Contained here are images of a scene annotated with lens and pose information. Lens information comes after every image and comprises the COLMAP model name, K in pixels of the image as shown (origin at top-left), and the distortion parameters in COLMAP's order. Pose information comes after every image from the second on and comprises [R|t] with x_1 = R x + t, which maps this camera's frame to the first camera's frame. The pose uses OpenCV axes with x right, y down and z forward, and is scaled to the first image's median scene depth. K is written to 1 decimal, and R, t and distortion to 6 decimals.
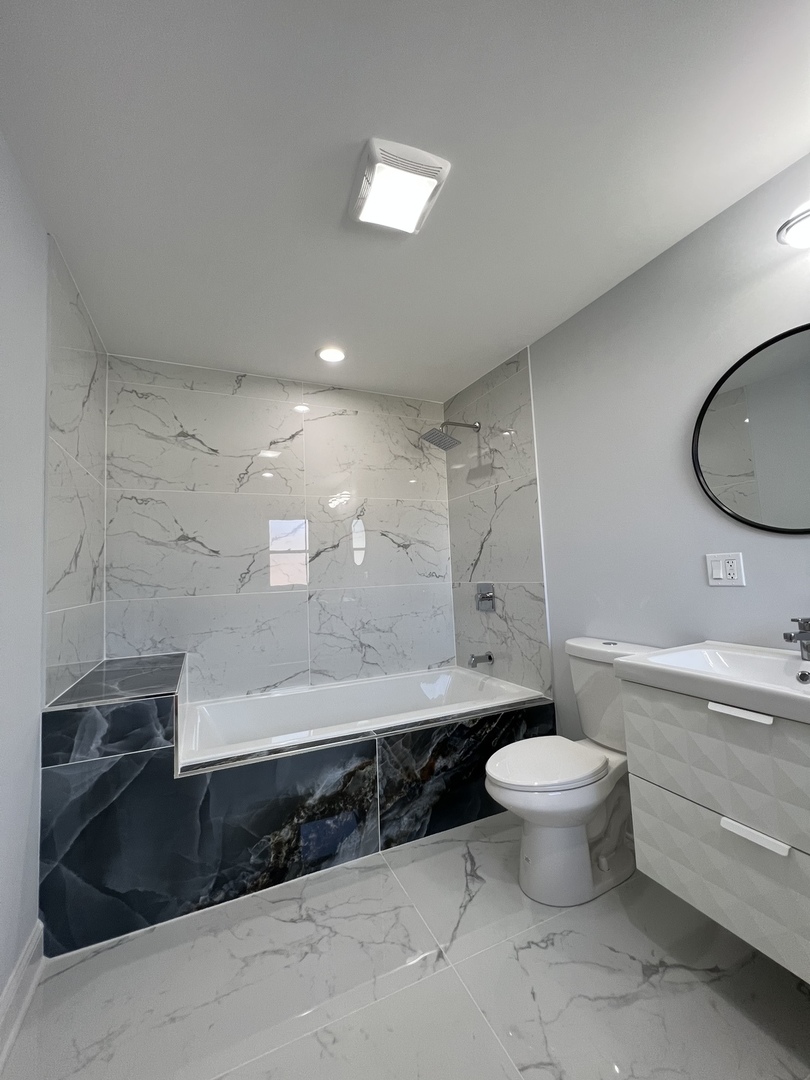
lens RADIAL K [[433.5, 0, 402.5], [0, 433.5, 539.7], [0, 0, 1]] dist [-0.000730, 0.000094]
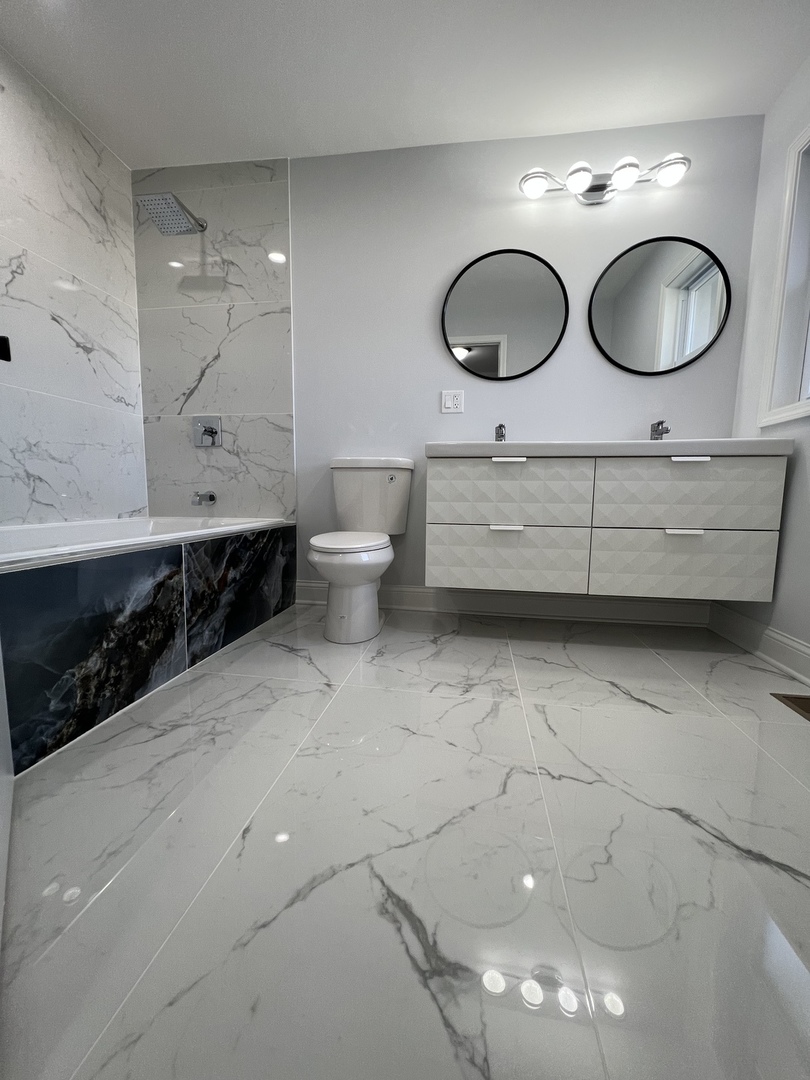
lens RADIAL K [[433.5, 0, 402.8], [0, 433.5, 539.5], [0, 0, 1]] dist [-0.000730, 0.000094]
pose [[0.553131, -0.044579, 0.831901, -0.500322], [-0.097519, 0.988238, 0.117797, 0.303359], [-0.827367, -0.146283, 0.542278, 0.200829]]
